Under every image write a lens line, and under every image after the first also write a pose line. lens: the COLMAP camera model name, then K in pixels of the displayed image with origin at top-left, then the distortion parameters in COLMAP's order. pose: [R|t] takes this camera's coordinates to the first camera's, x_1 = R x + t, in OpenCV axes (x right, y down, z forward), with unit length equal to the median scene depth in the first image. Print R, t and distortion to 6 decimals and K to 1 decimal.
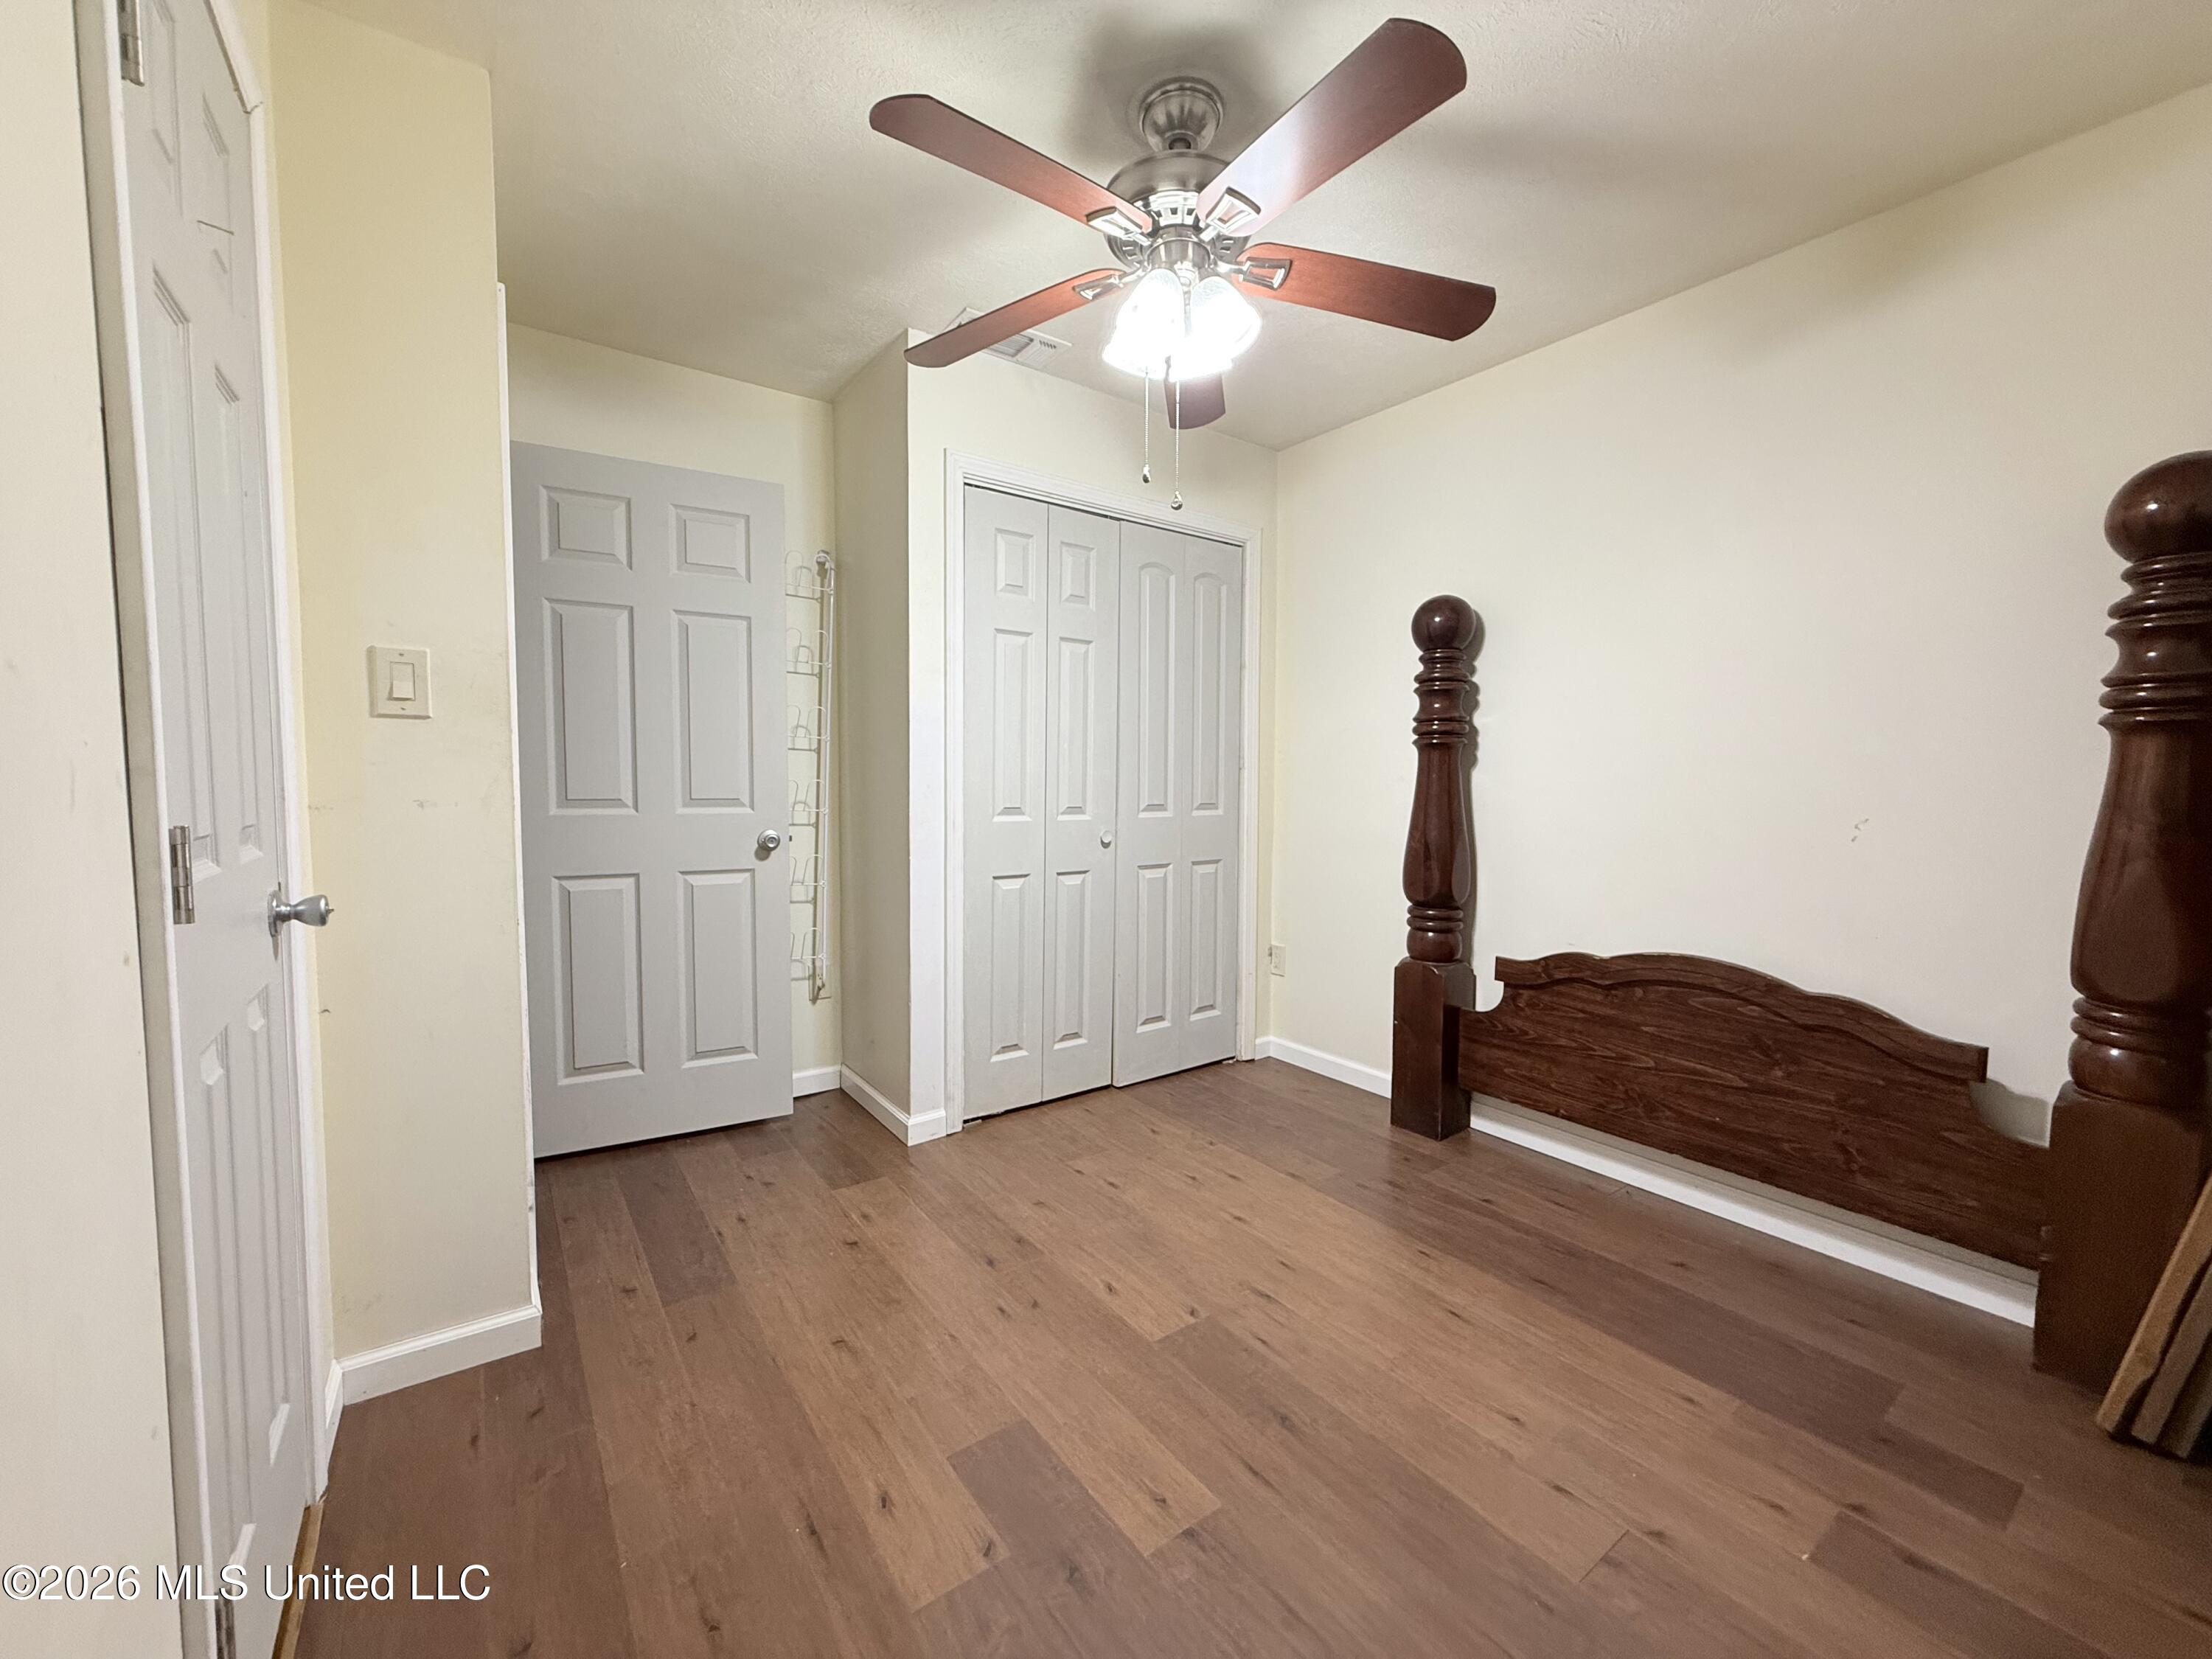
lens RADIAL K [[875.6, 0, 1106.0], [0, 875.6, 829.5], [0, 0, 1]] dist [0.000026, -0.000220]
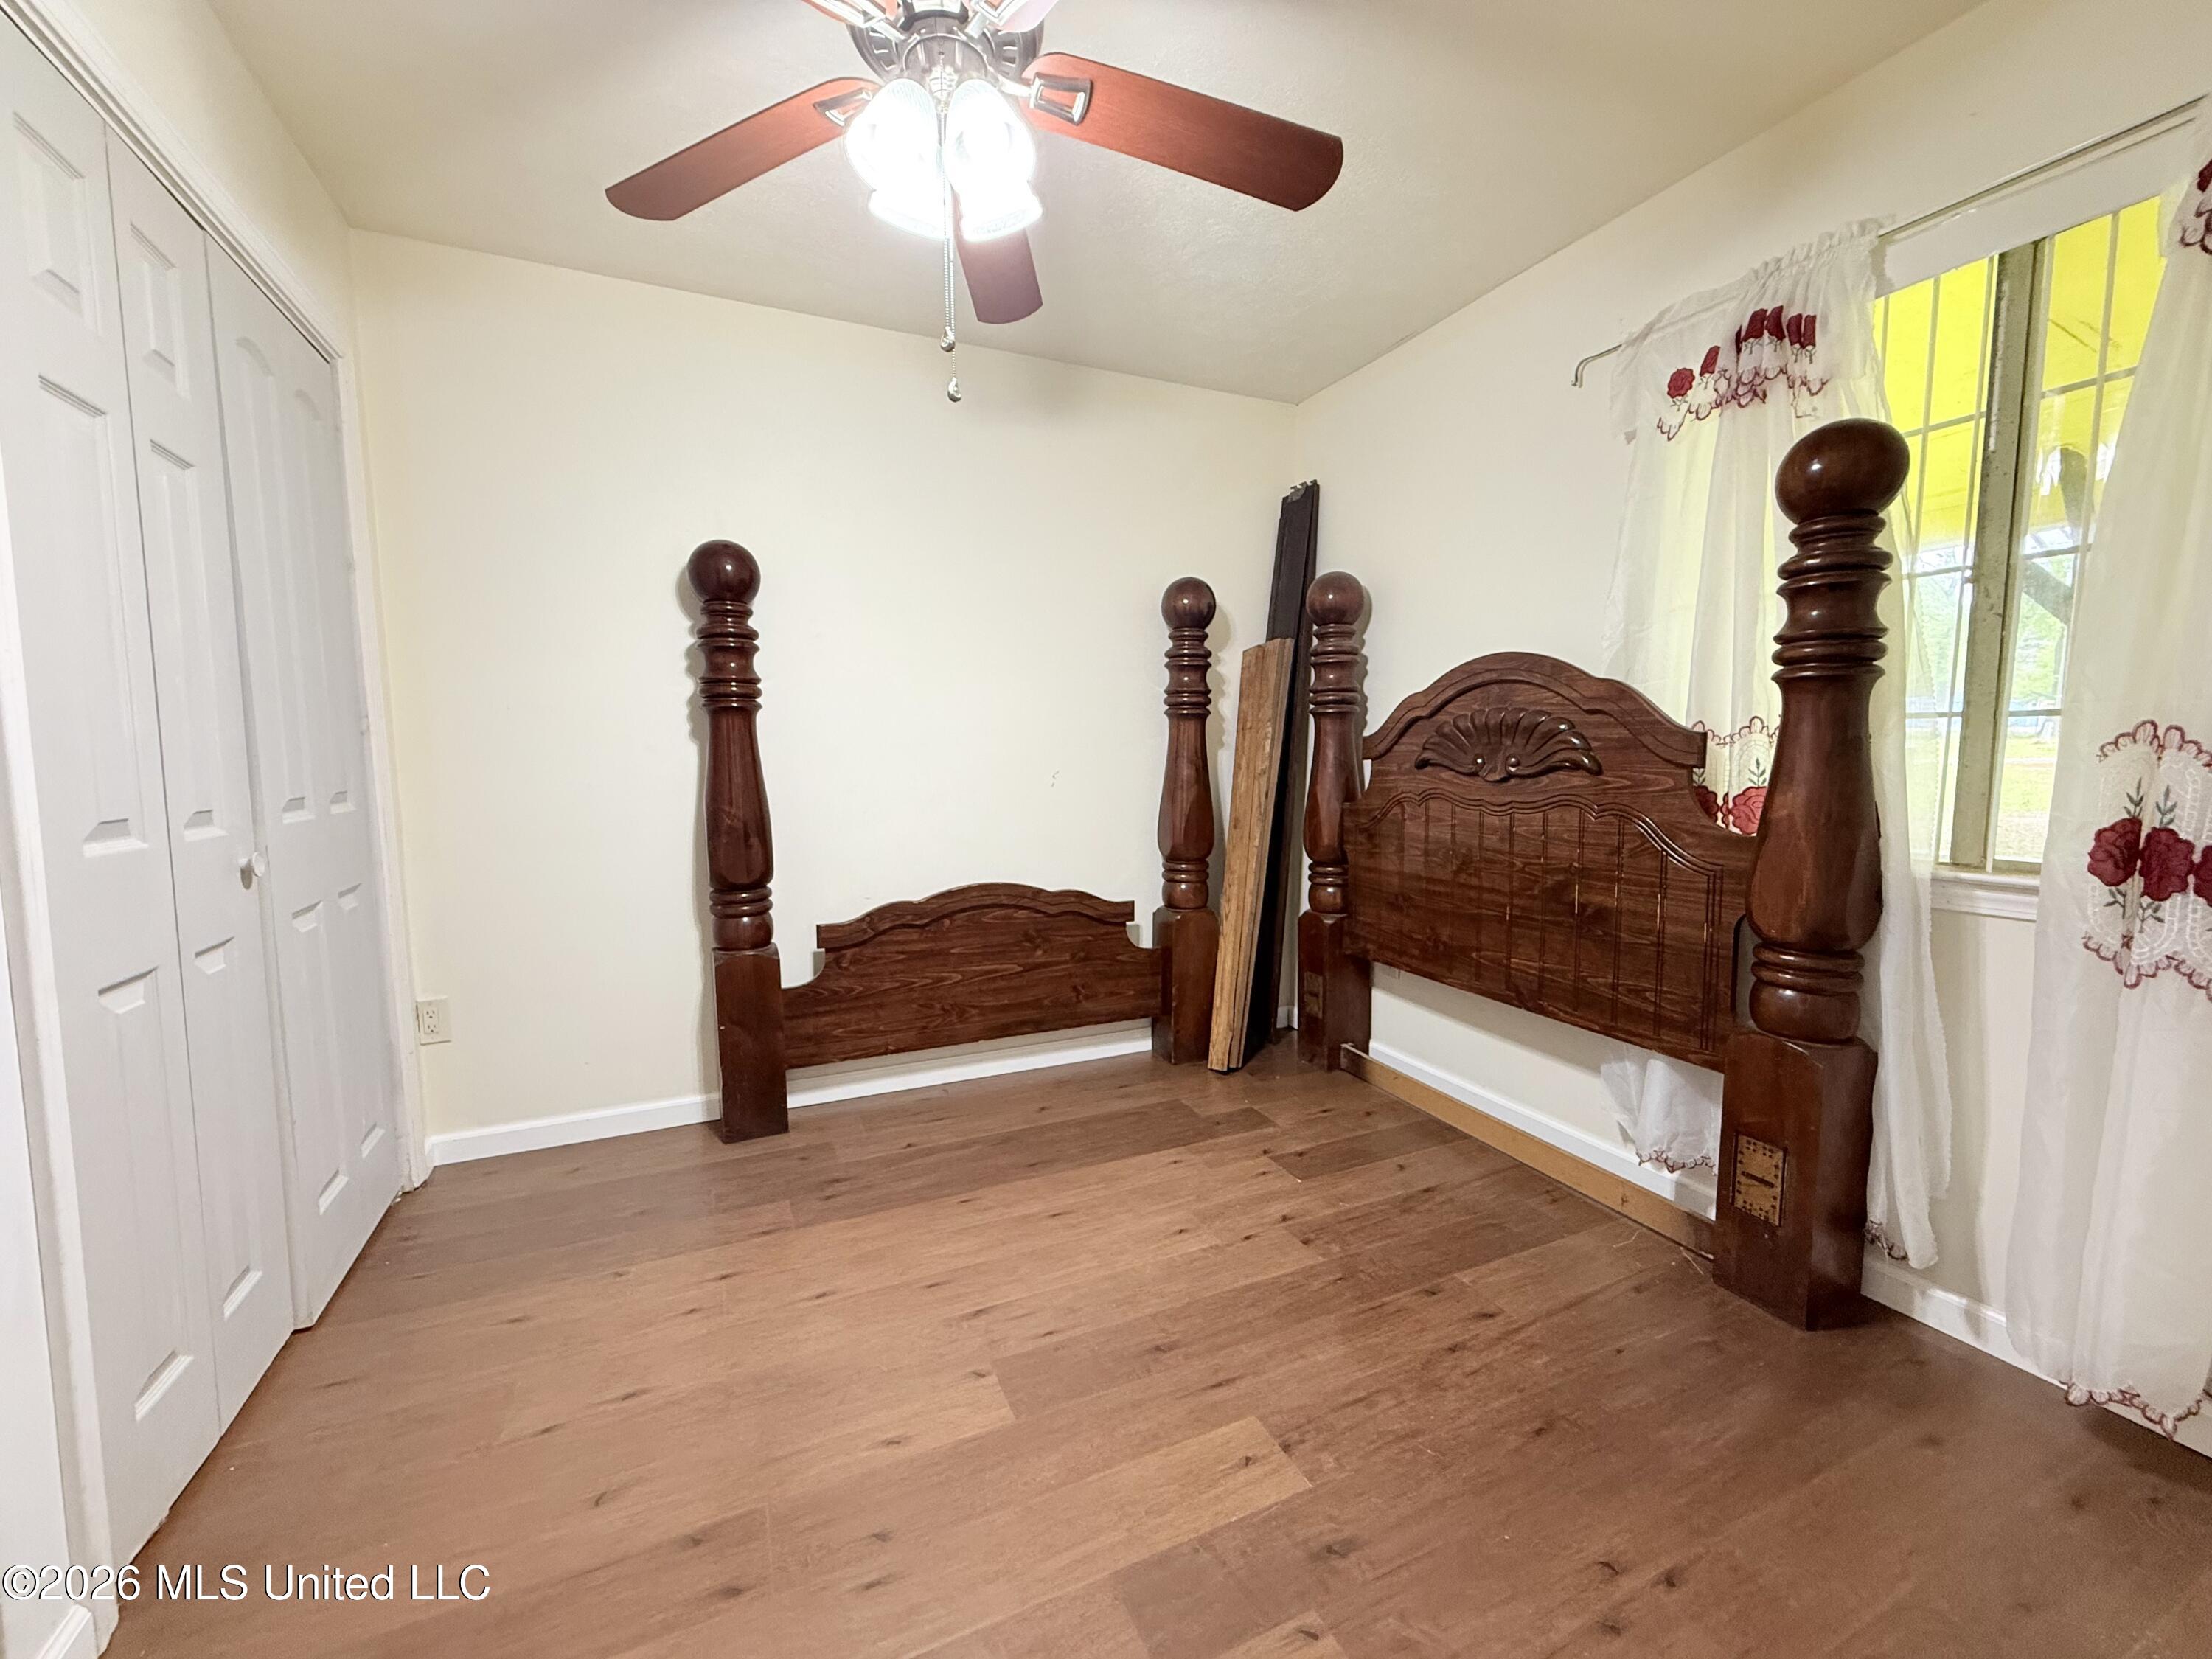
lens RADIAL K [[875.6, 0, 1106.0], [0, 875.6, 829.5], [0, 0, 1]] dist [0.000026, -0.000220]
pose [[0.199358, -0.097089, 0.975105, -0.552625], [0.065131, 0.994192, 0.085673, -0.033230], [-0.977760, 0.046429, 0.204524, 0.576254]]
